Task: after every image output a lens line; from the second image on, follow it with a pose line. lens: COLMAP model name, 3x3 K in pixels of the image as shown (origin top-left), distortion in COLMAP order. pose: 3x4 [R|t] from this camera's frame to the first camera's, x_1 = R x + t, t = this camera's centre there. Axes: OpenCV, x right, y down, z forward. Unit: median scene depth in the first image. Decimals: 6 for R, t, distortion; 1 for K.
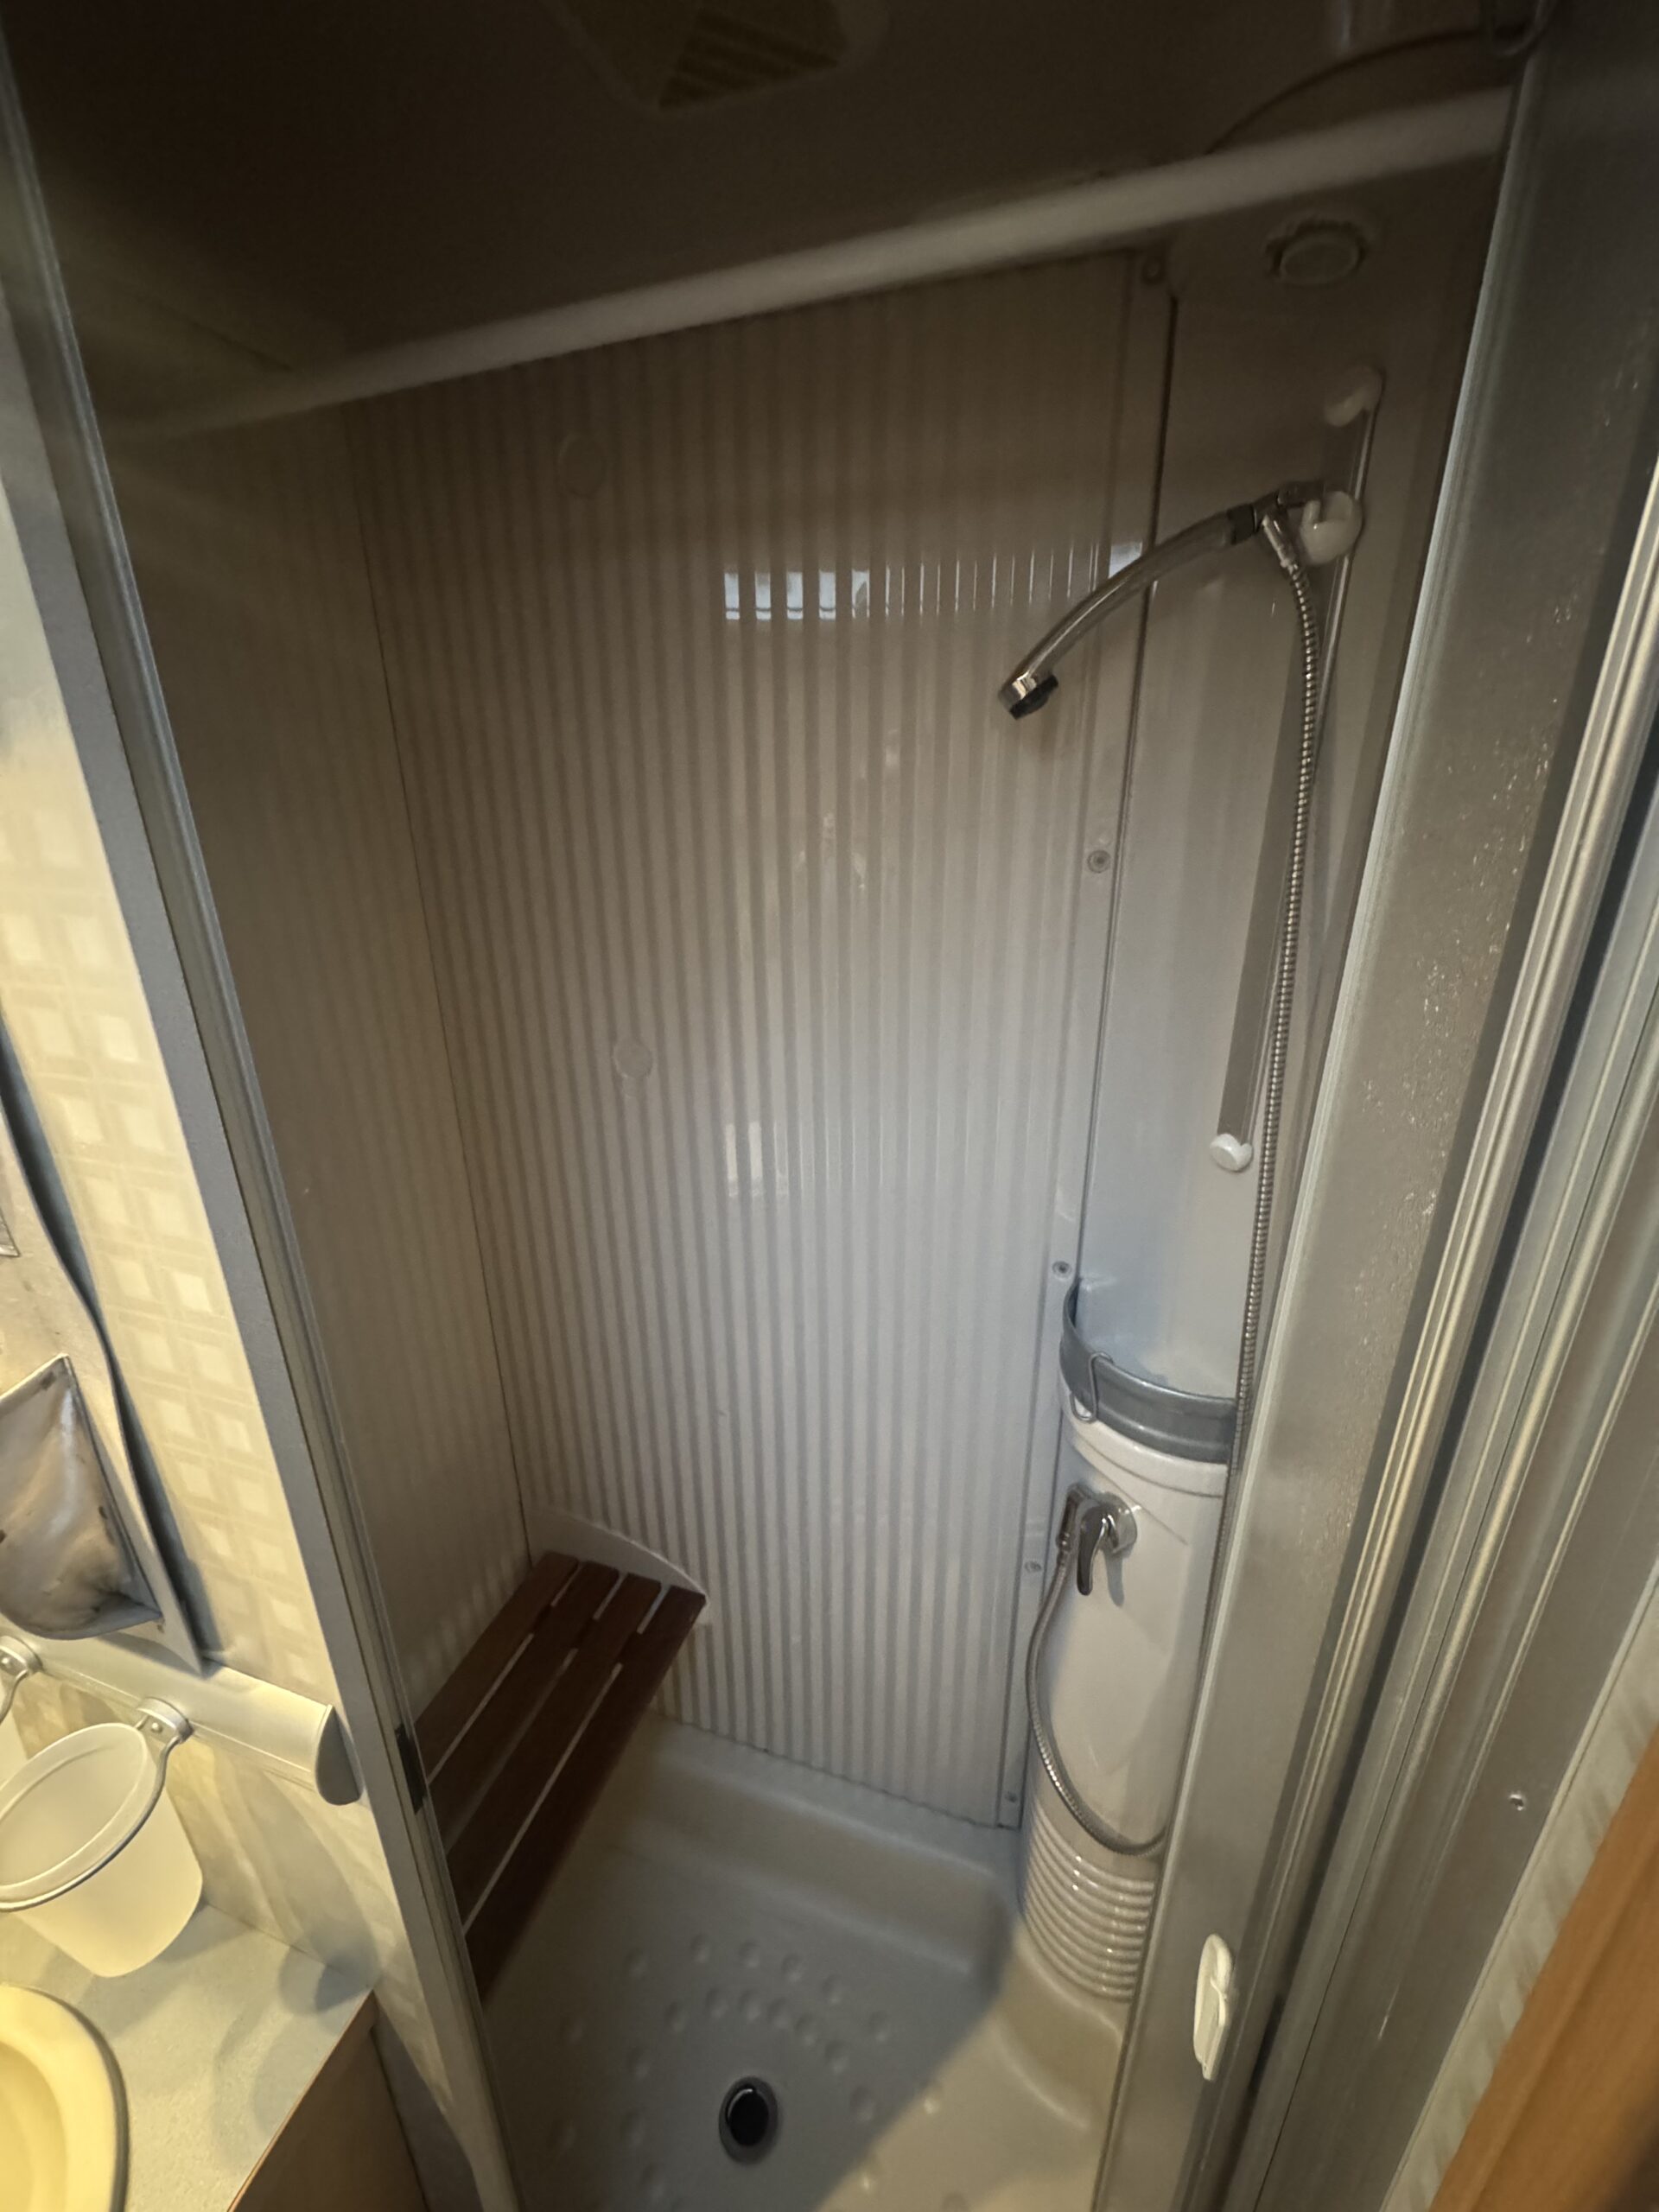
lens RADIAL K [[886.7, 0, 834.3], [0, 886.7, 1098.0], [0, 0, 1]] dist [-0.000941, 0.001317]
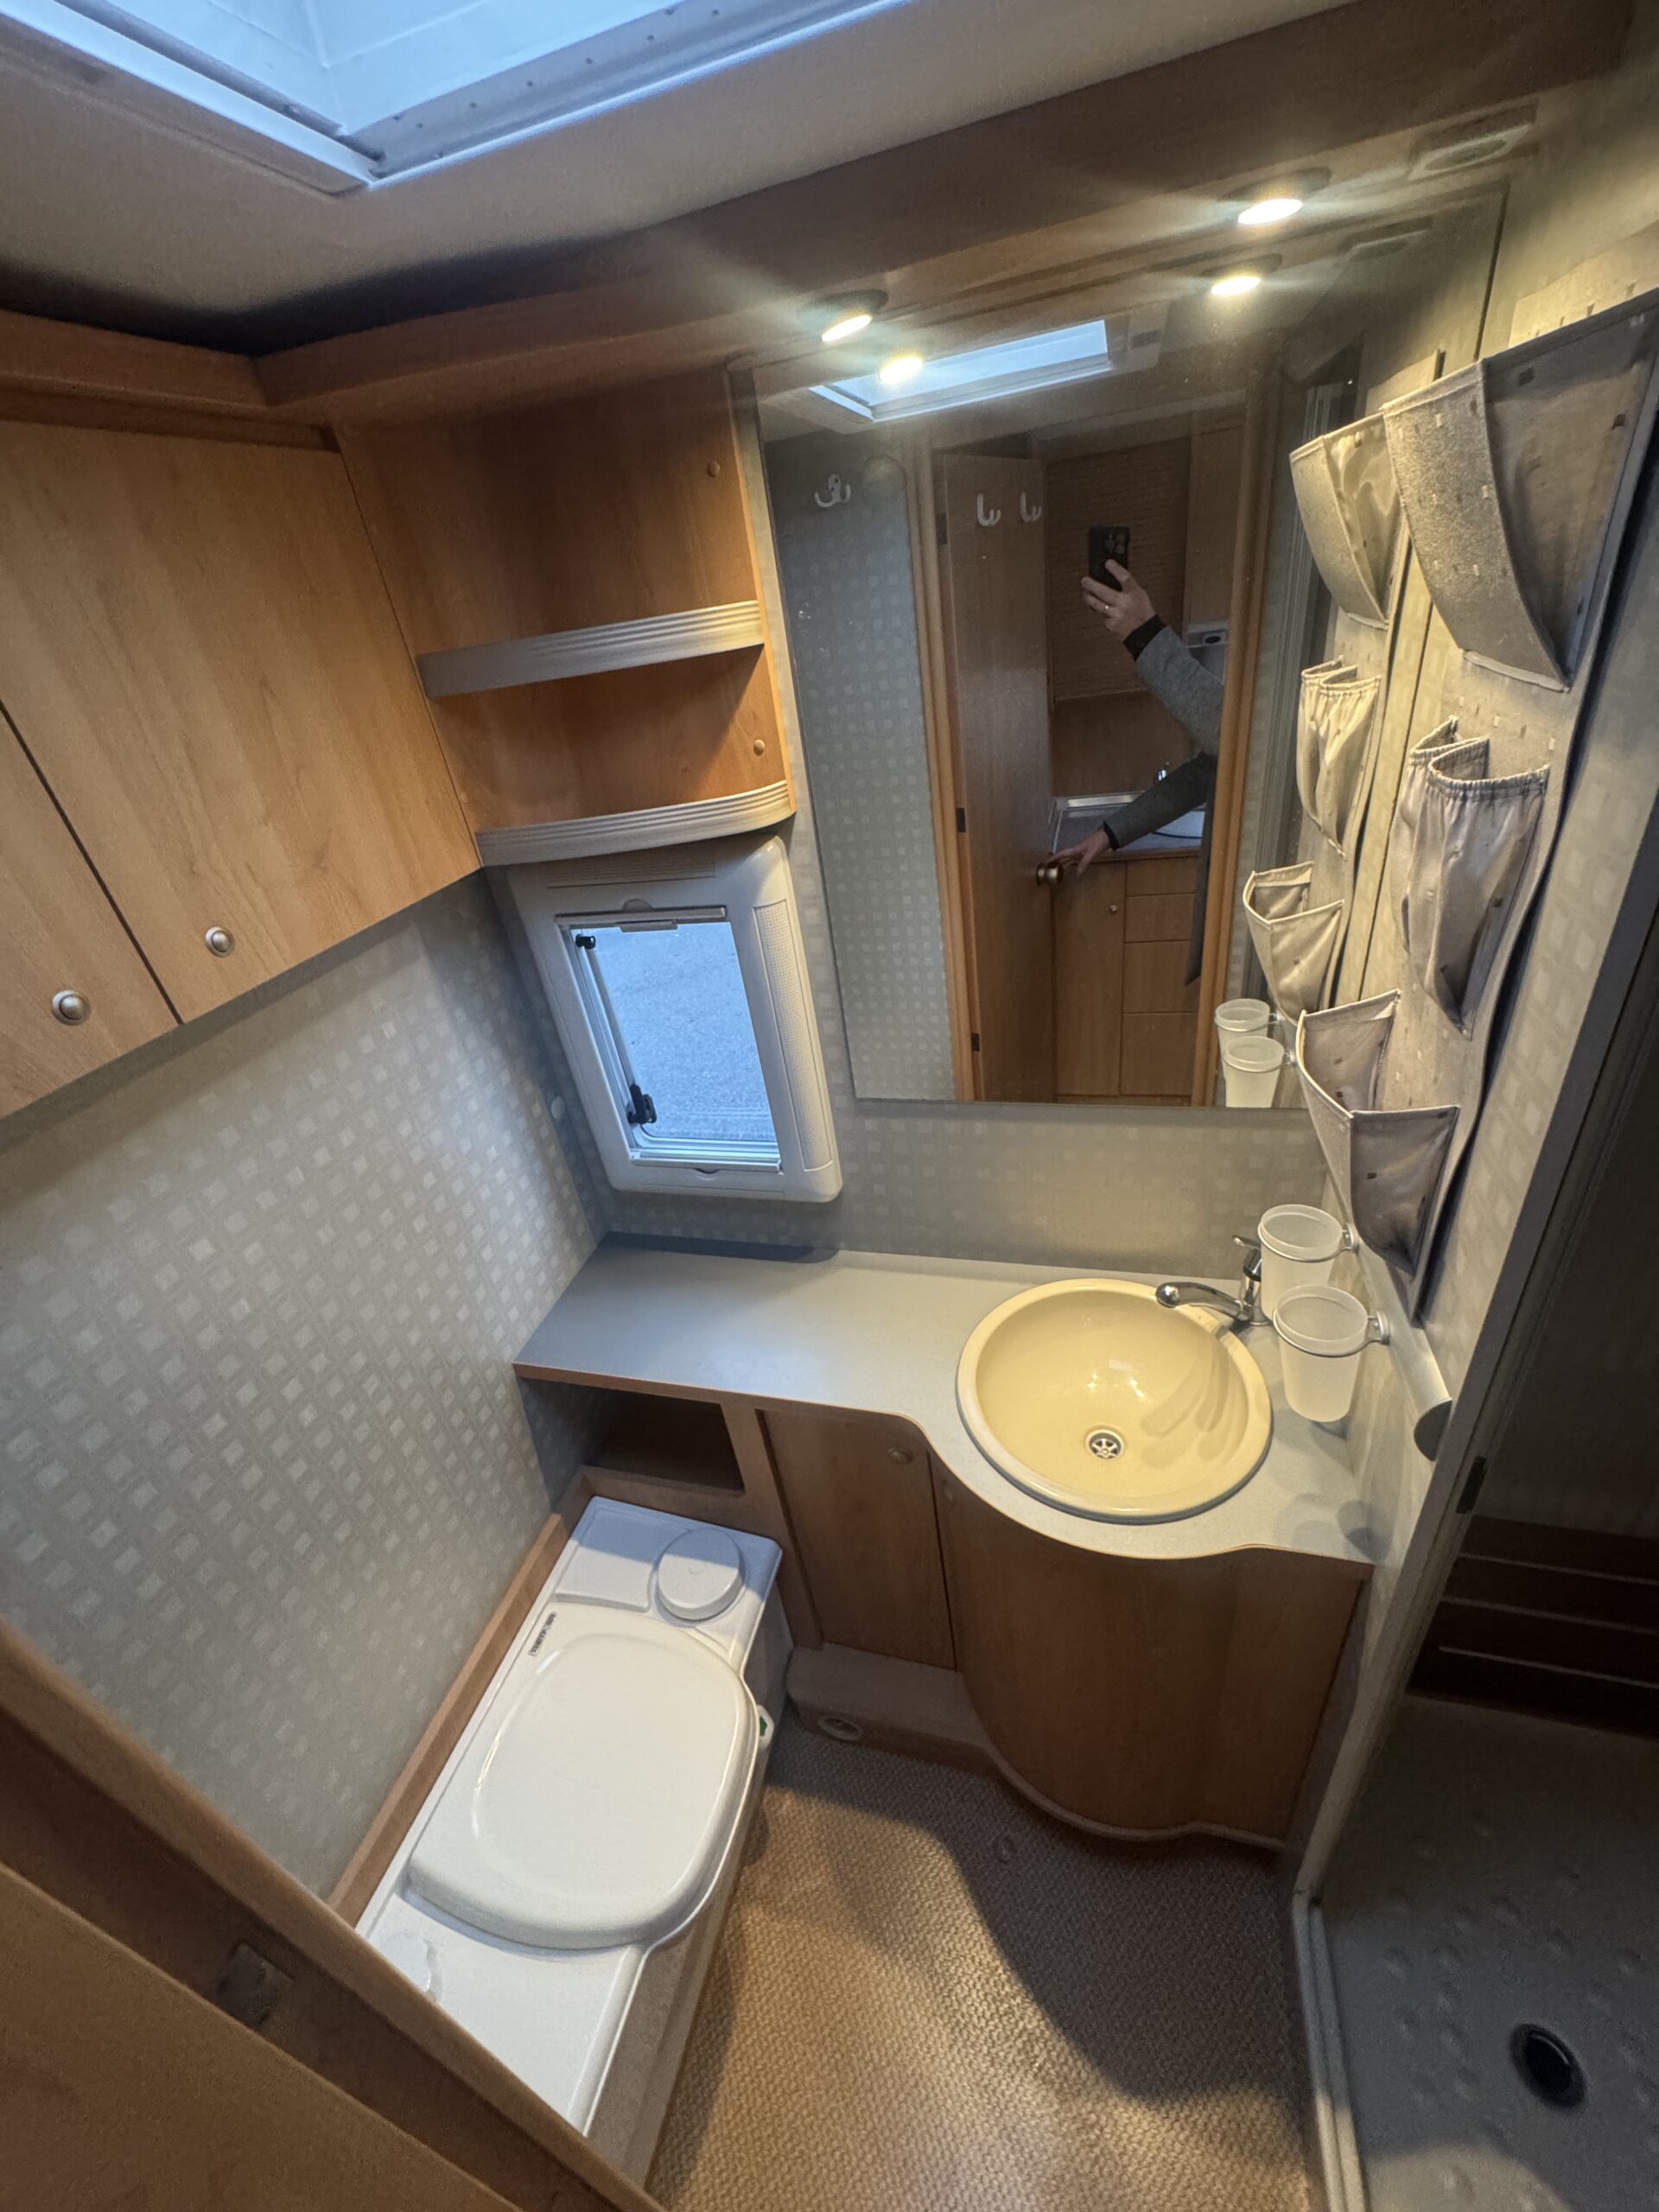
lens RADIAL K [[886.7, 0, 834.5], [0, 886.7, 1107.5], [0, 0, 1]] dist [-0.000941, 0.001317]
pose [[0.064773, 0.513915, -0.855392, 0.357809], [-0.220432, 0.843386, 0.490010, -0.206415], [0.973249, 0.156816, 0.167912, -0.303328]]
